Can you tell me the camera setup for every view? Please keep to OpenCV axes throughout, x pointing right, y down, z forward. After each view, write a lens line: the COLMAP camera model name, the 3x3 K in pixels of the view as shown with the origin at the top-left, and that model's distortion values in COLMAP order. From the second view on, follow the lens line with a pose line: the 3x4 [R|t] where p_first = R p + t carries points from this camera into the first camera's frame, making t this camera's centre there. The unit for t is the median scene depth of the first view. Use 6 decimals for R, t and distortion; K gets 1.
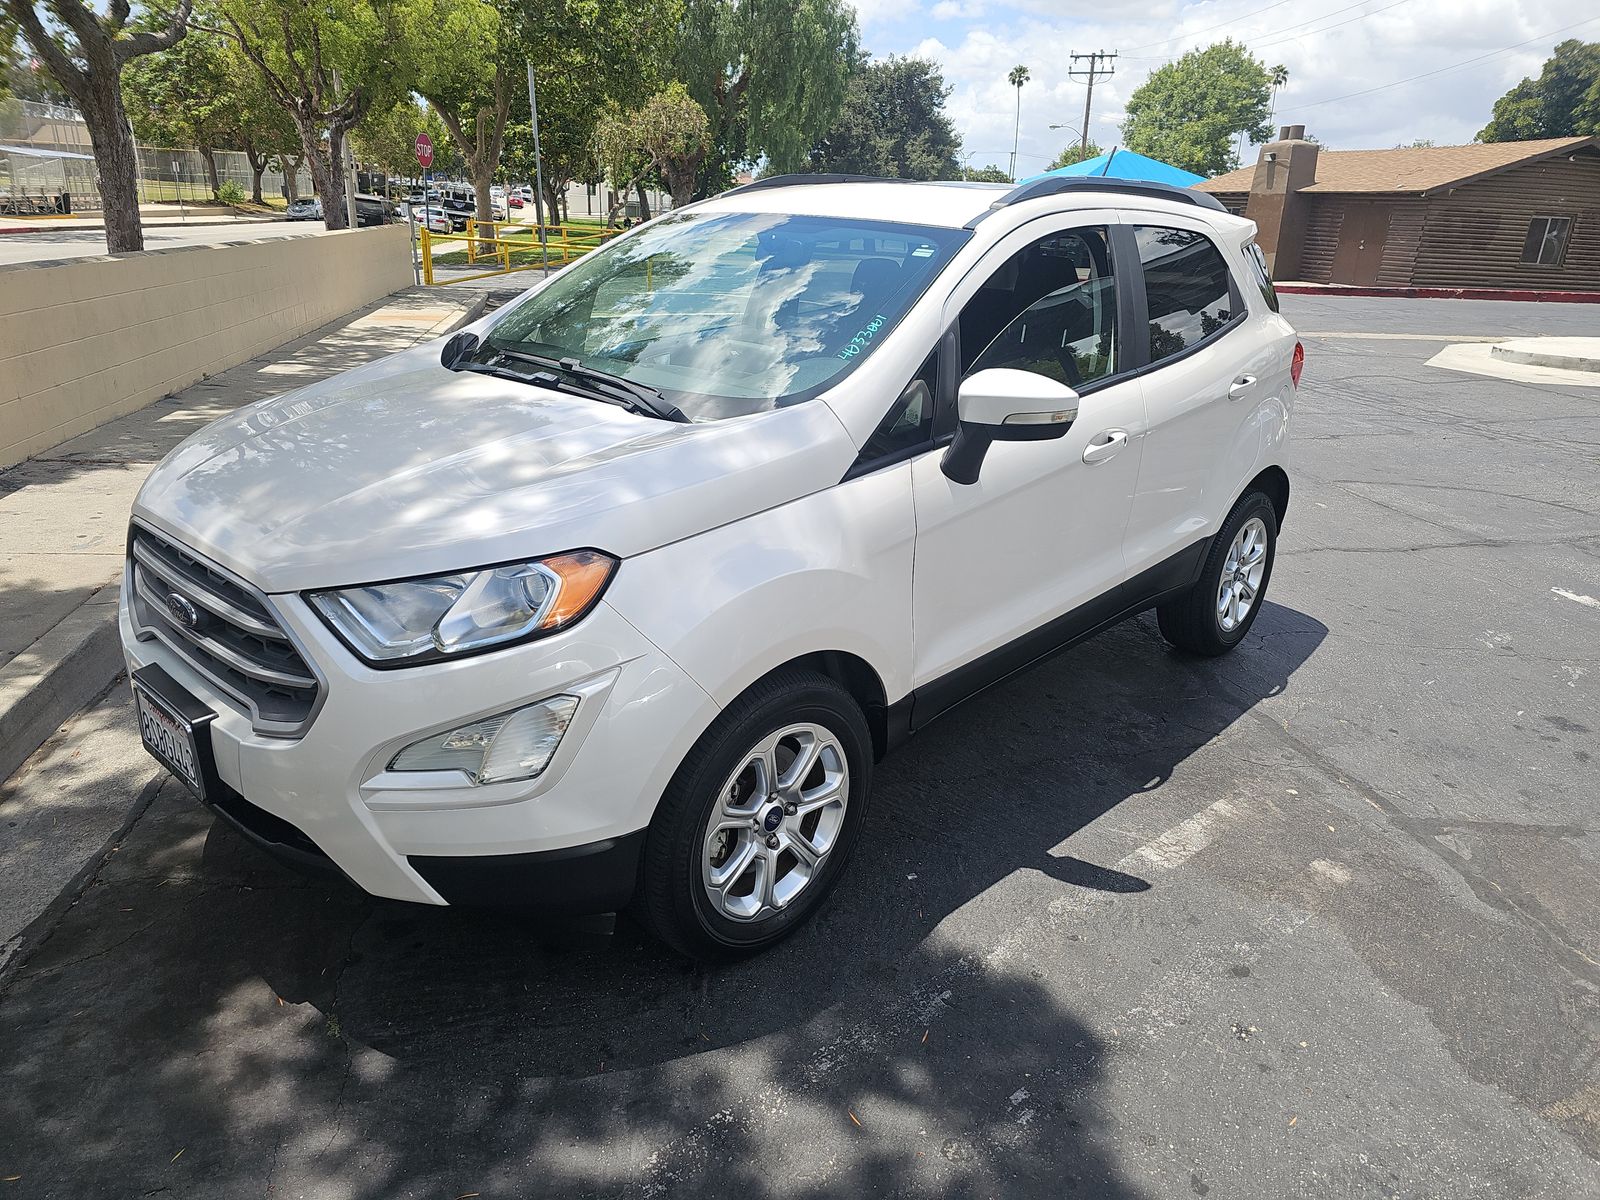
lens RADIAL K [[1057.5, 0, 806.1], [0, 1057.5, 609.1], [0, 0, 1]] dist [0.027996, -0.022908]
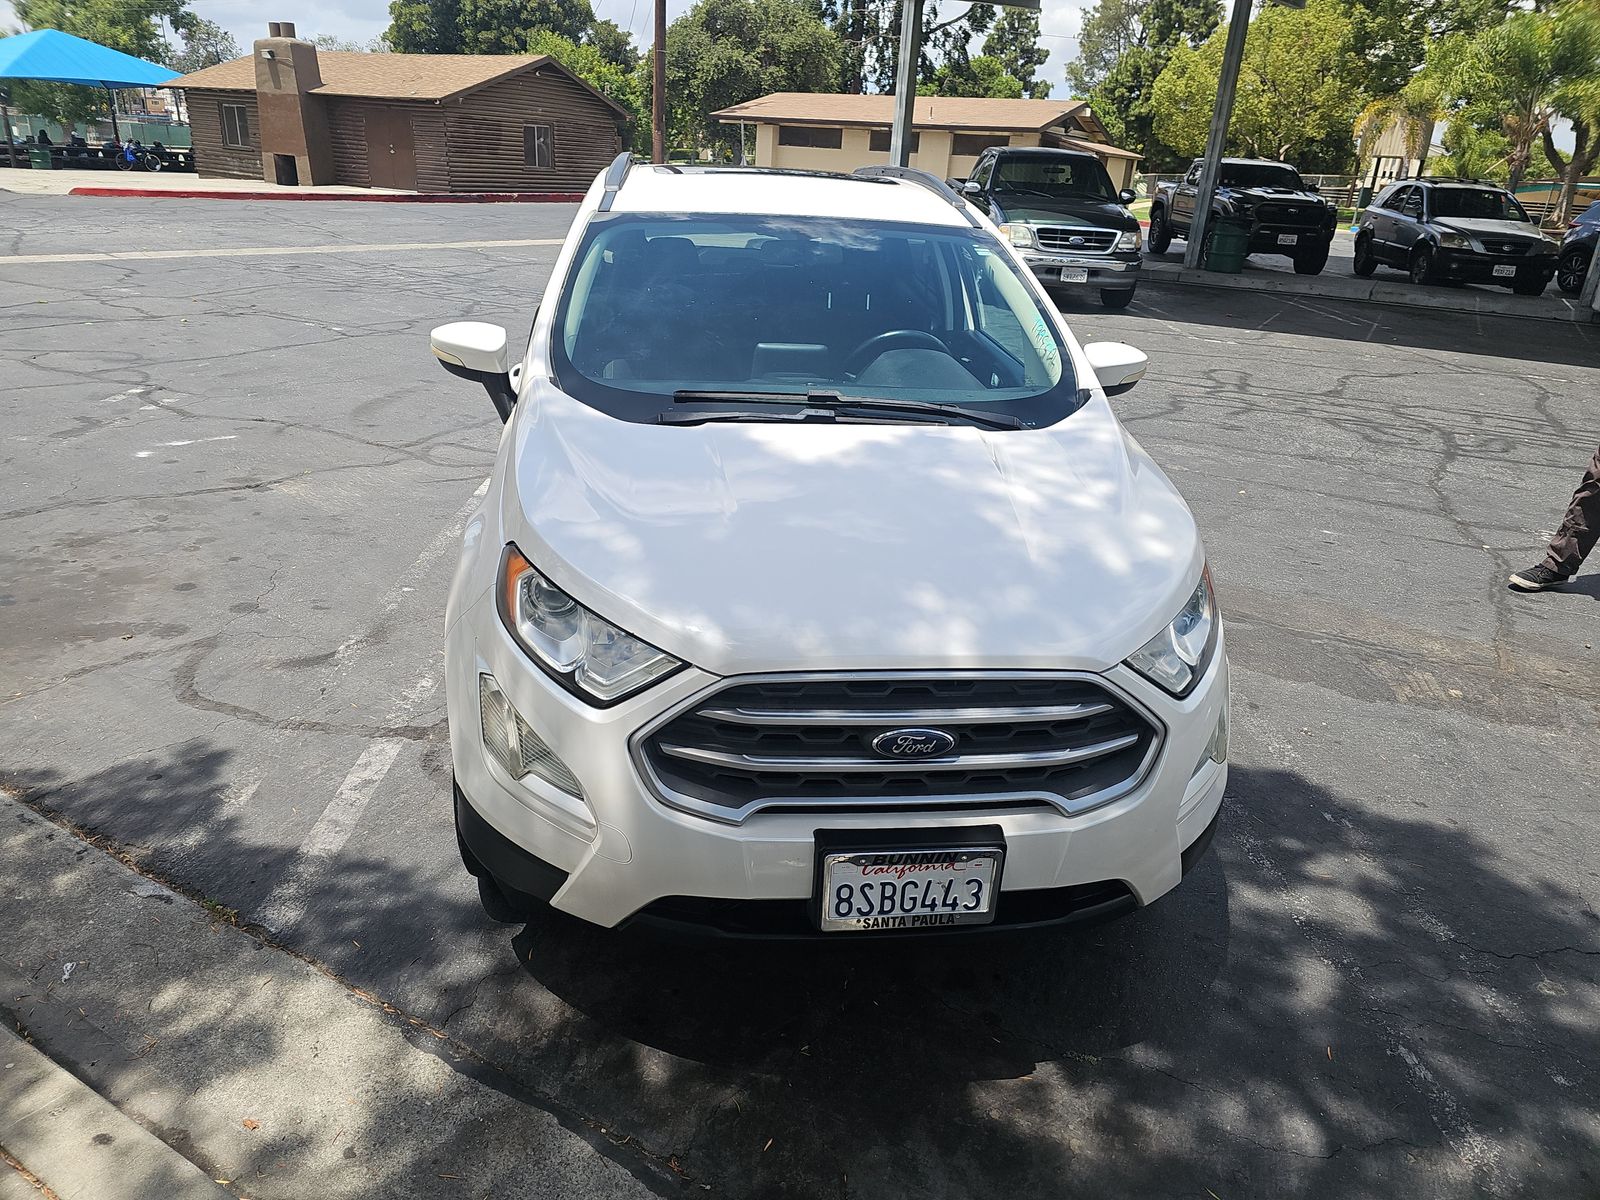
lens RADIAL K [[1057.5, 0, 787.6], [0, 1057.5, 590.5], [0, 0, 1]] dist [0.027996, -0.022908]
pose [[0.648390, -0.295391, 0.701666, -0.848291], [0.244290, 0.953646, 0.175729, -0.208612], [-0.721050, 0.057469, 0.690496, 0.321382]]
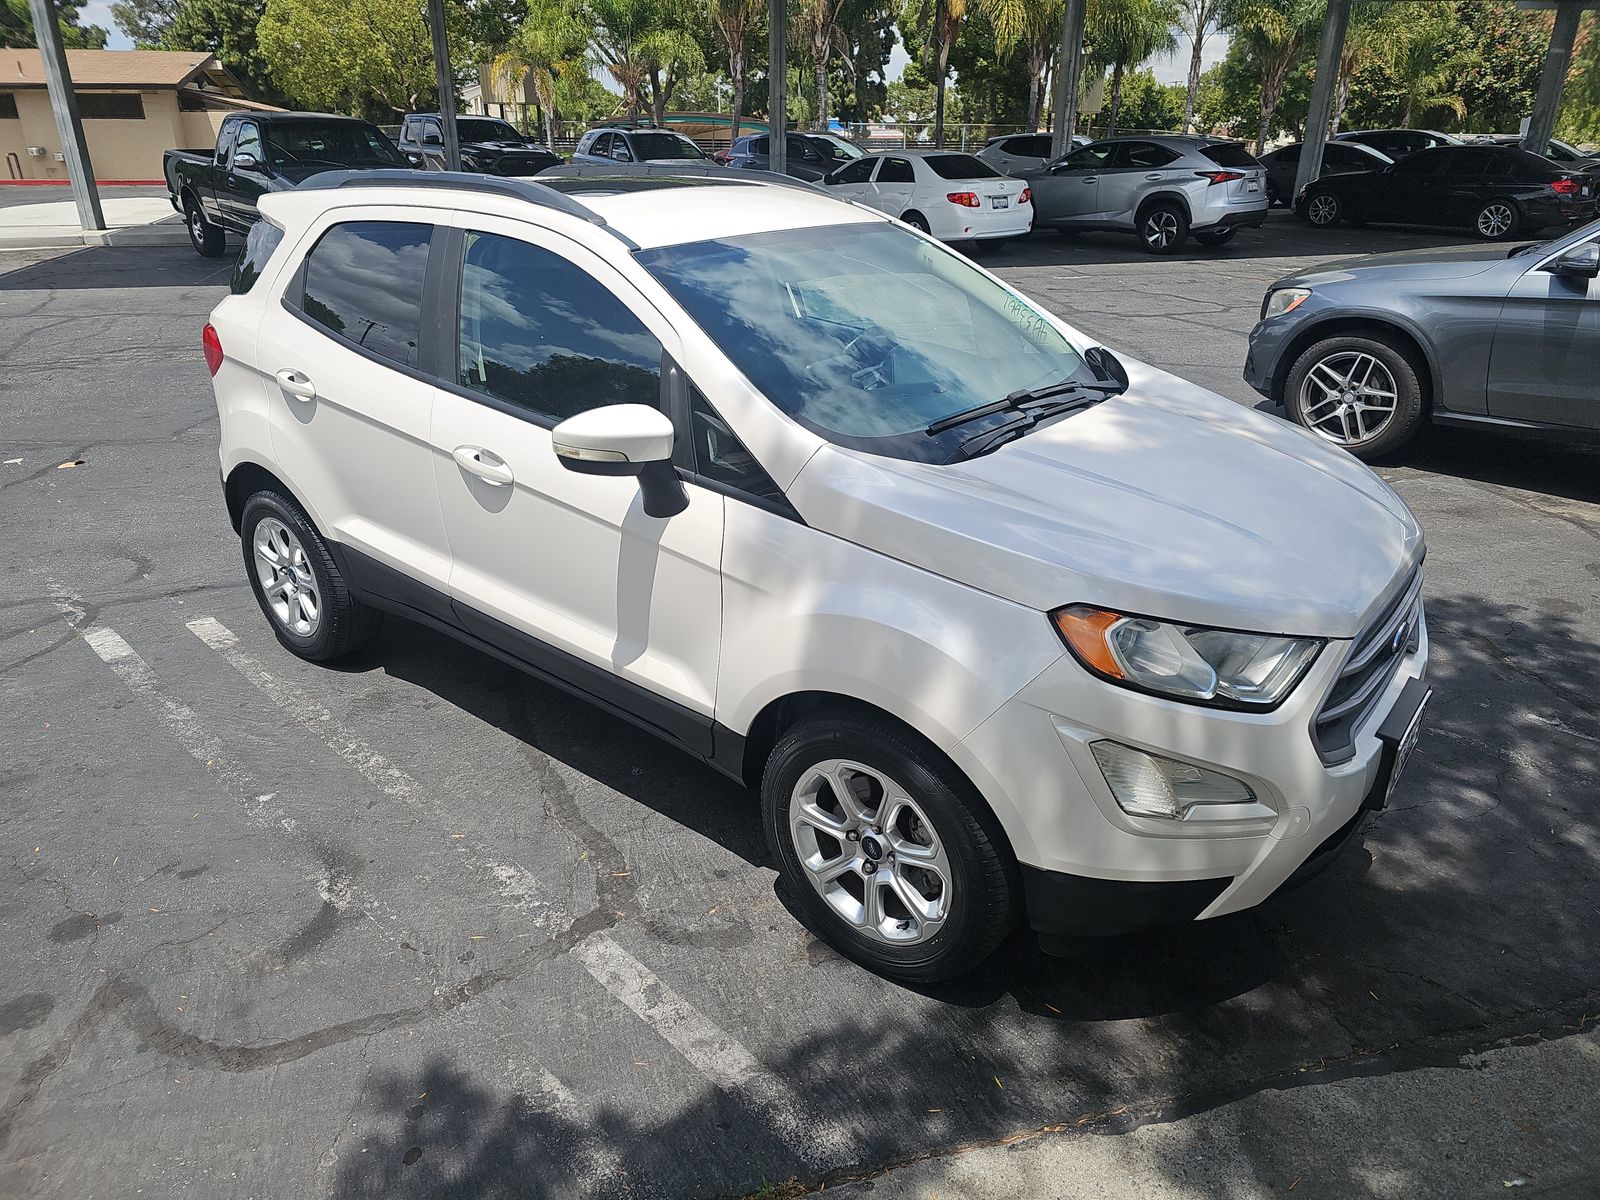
lens RADIAL K [[1057.5, 0, 811.6], [0, 1057.5, 595.5], [0, 0, 1]] dist [0.027996, -0.022908]
pose [[-0.068589, -0.436722, 0.896978, -1.056603], [0.346881, 0.832557, 0.431881, -0.510637], [-0.935398, 0.340767, 0.094387, 1.012495]]
